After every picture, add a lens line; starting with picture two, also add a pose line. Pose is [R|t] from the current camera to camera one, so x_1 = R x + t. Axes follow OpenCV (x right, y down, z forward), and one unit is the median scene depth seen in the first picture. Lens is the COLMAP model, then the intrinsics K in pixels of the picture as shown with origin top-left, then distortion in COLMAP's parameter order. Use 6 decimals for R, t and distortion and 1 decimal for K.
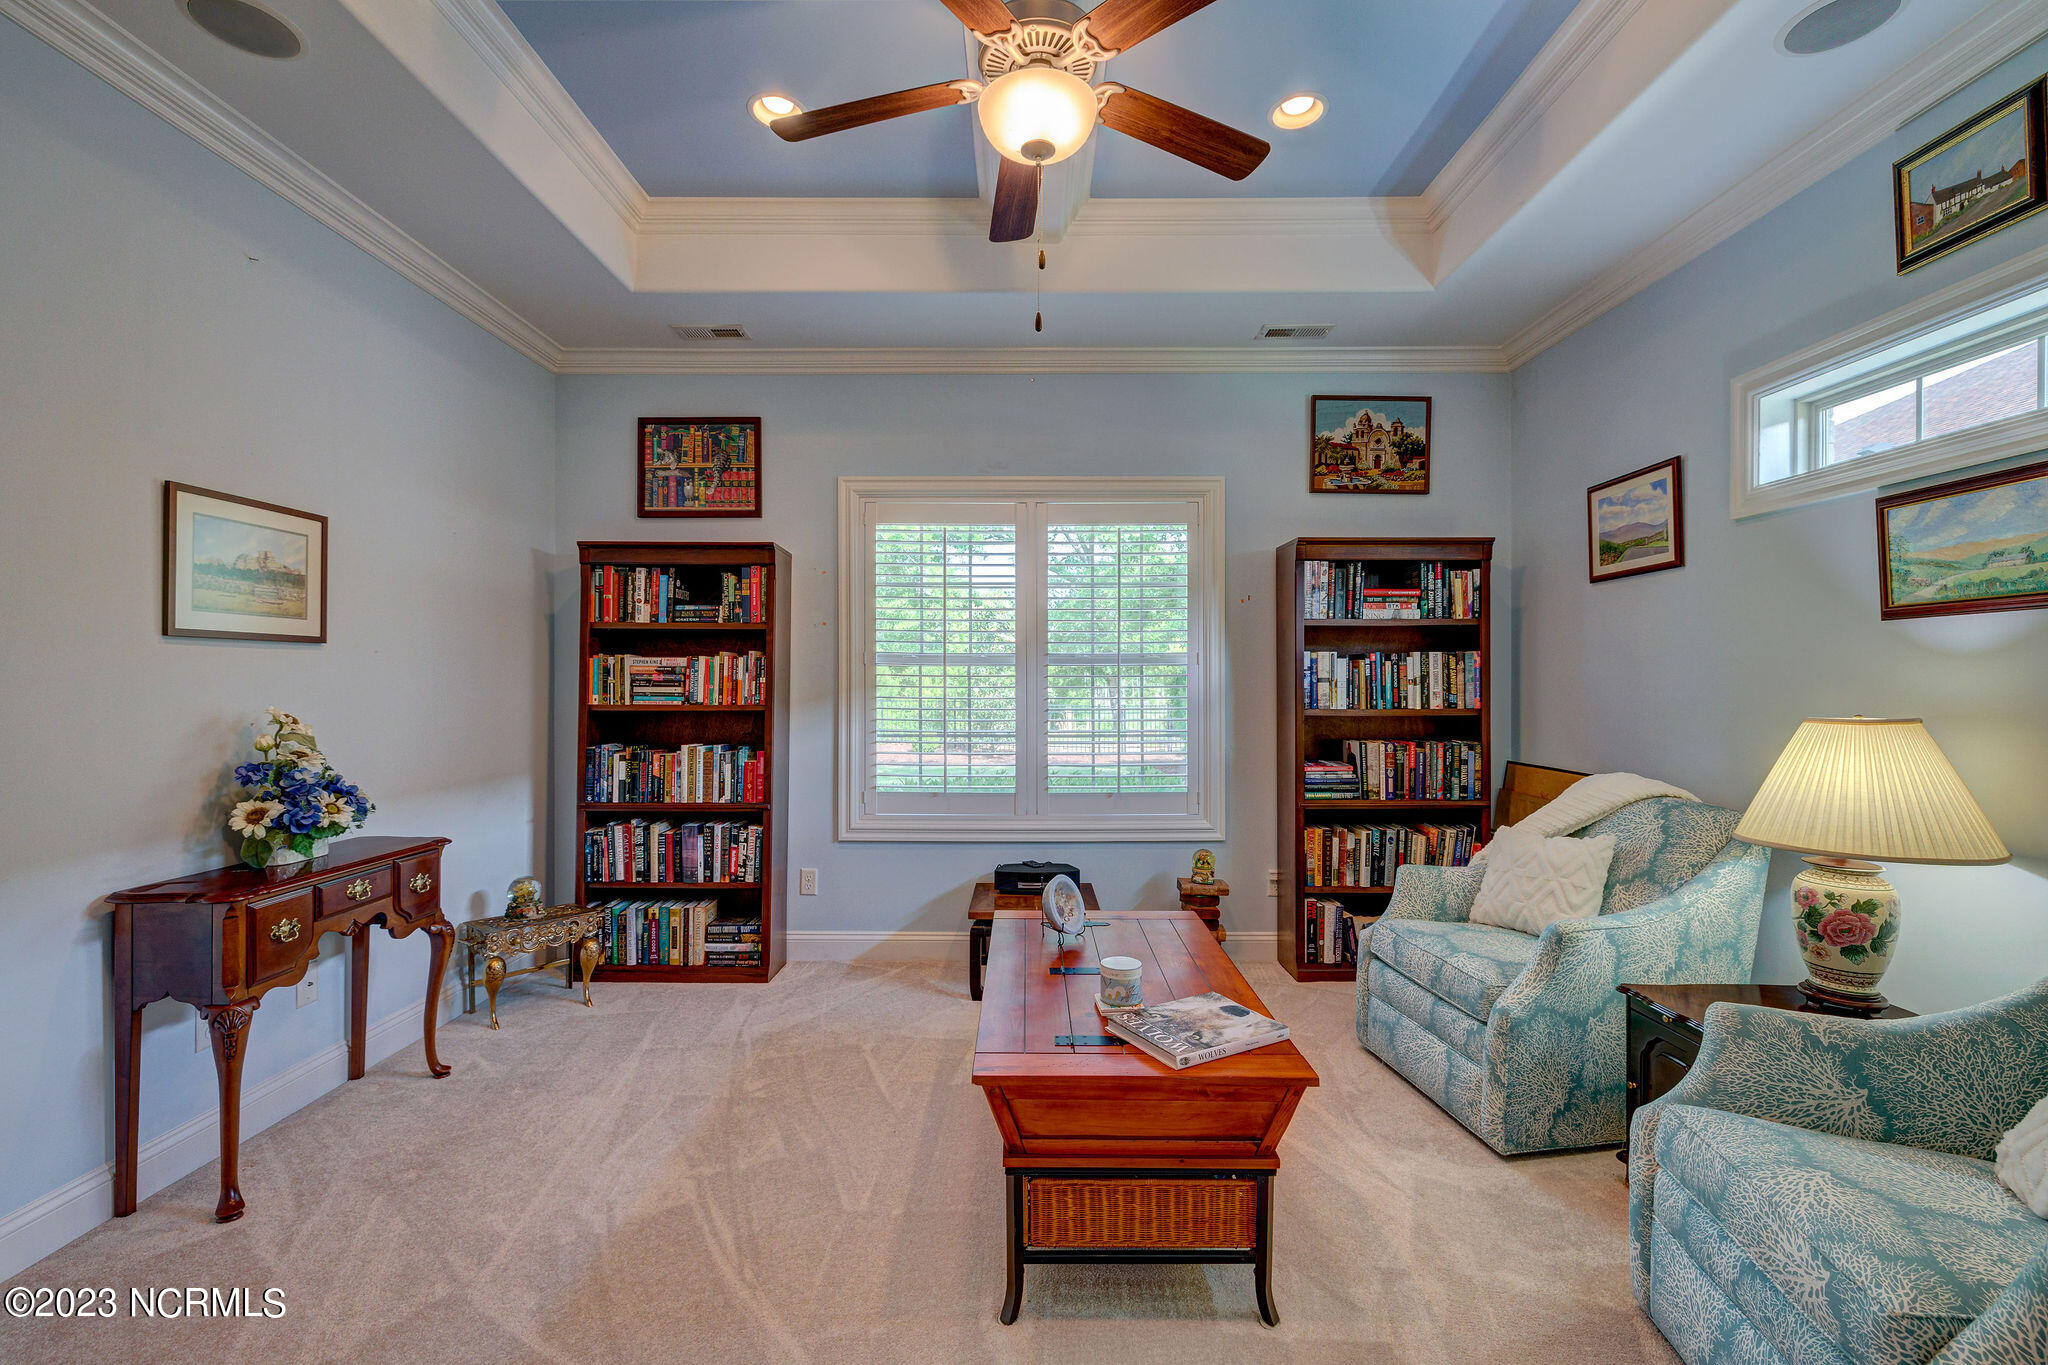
lens RADIAL K [[875.5, 0, 1024.0], [0, 875.5, 682.5], [0, 0, 1]] dist [0.000730, 0.000150]
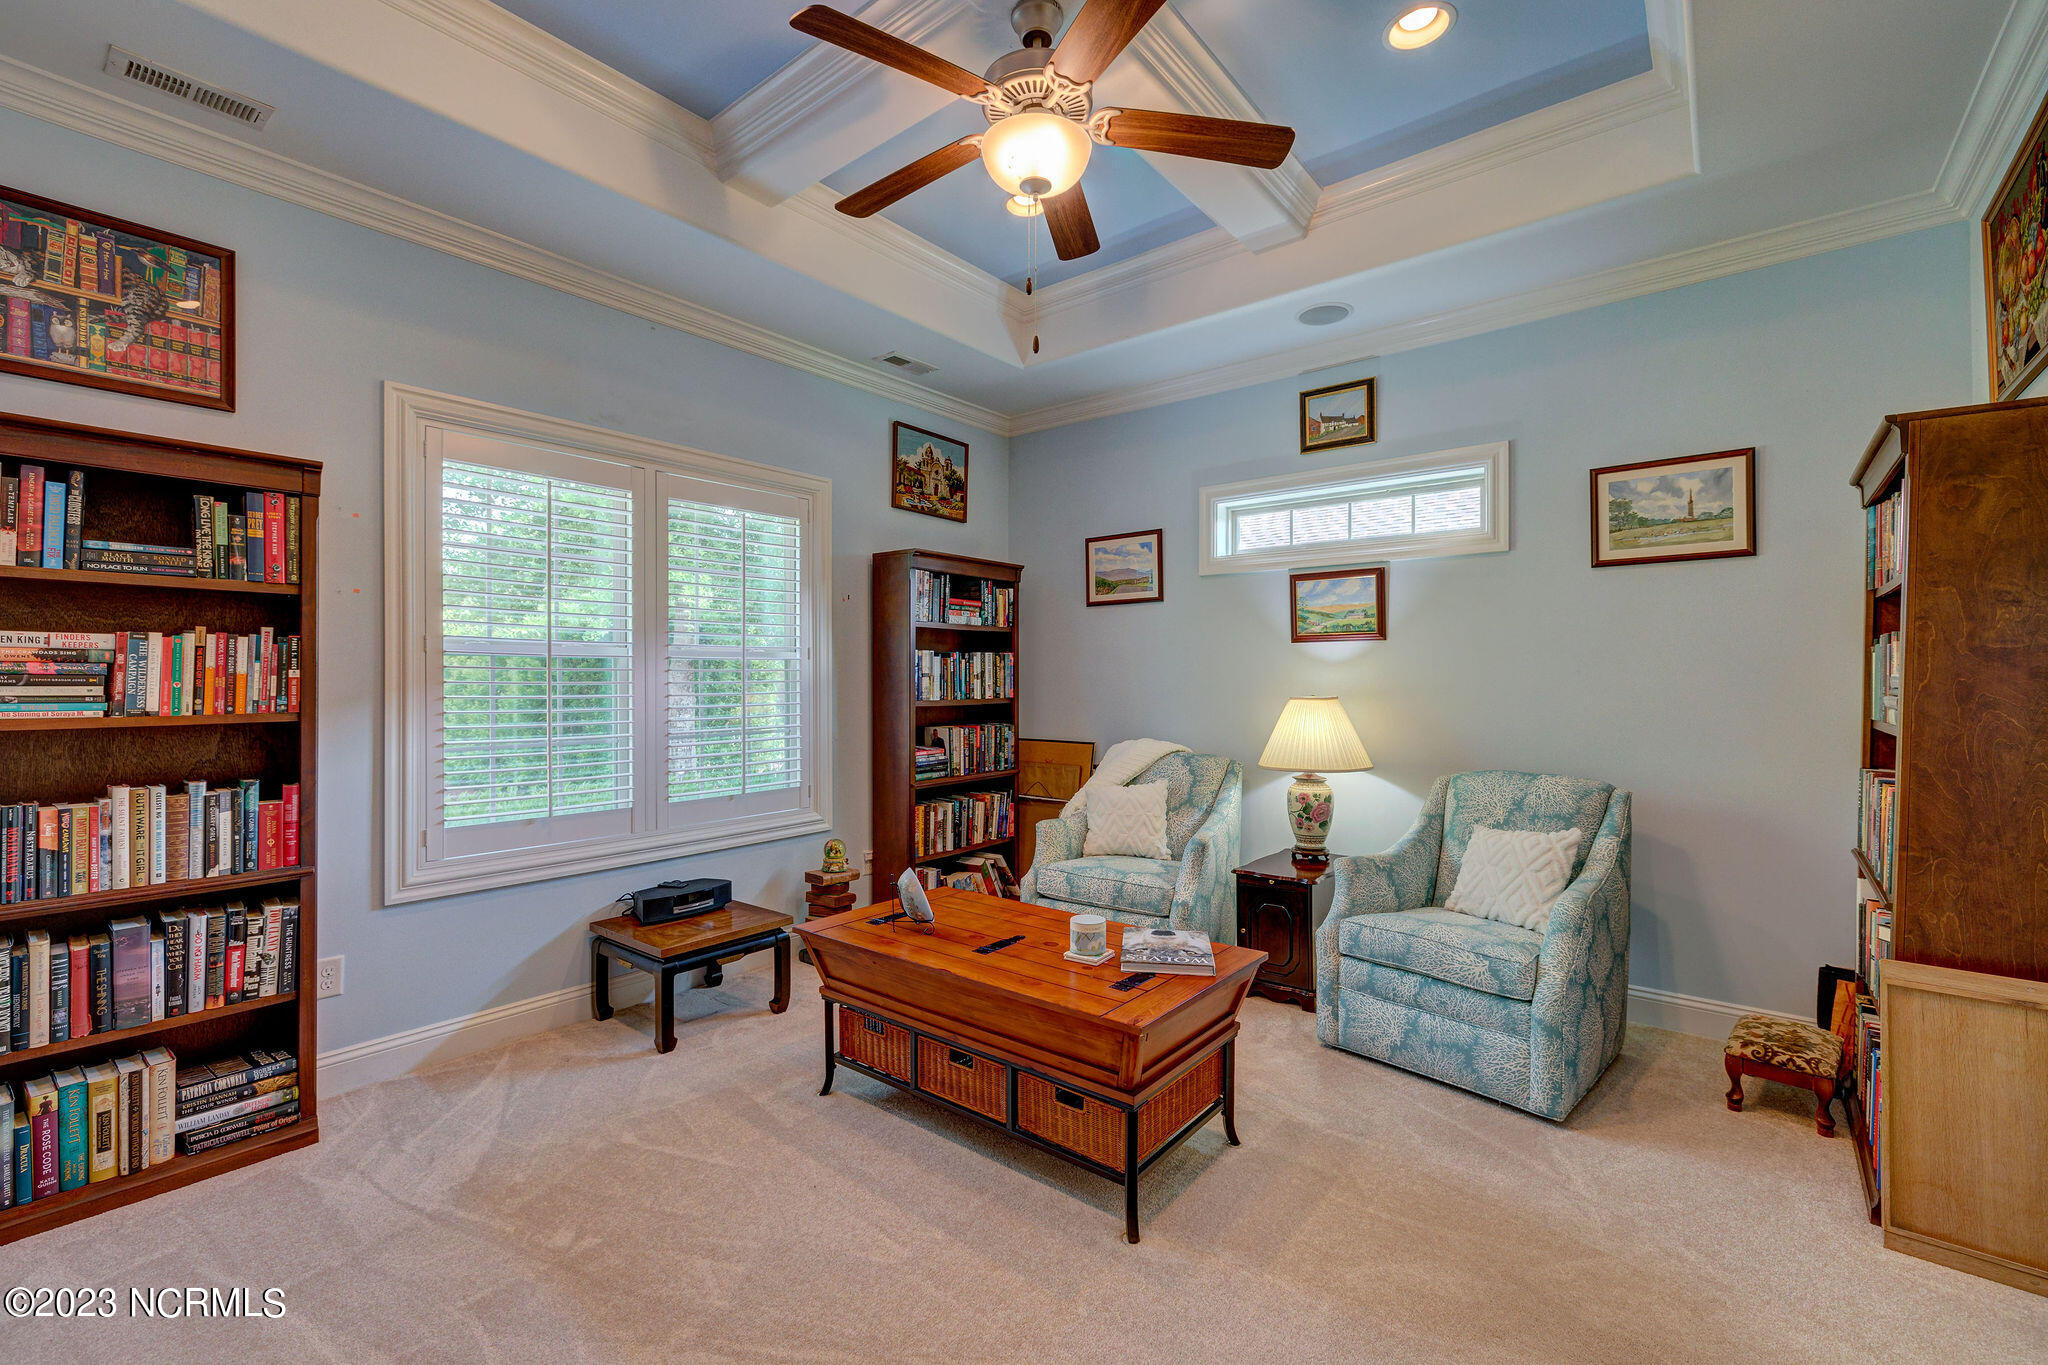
lens RADIAL K [[866.5, 0, 1026.0], [0, 866.5, 674.7], [0, 0, 1]] dist [-0.000888, -0.000314]
pose [[0.626740, 0.001727, 0.779226, -0.457113], [0.000228, 0.999997, -0.002399, -0.000586], [-0.779228, 0.001681, 0.626738, 0.188274]]
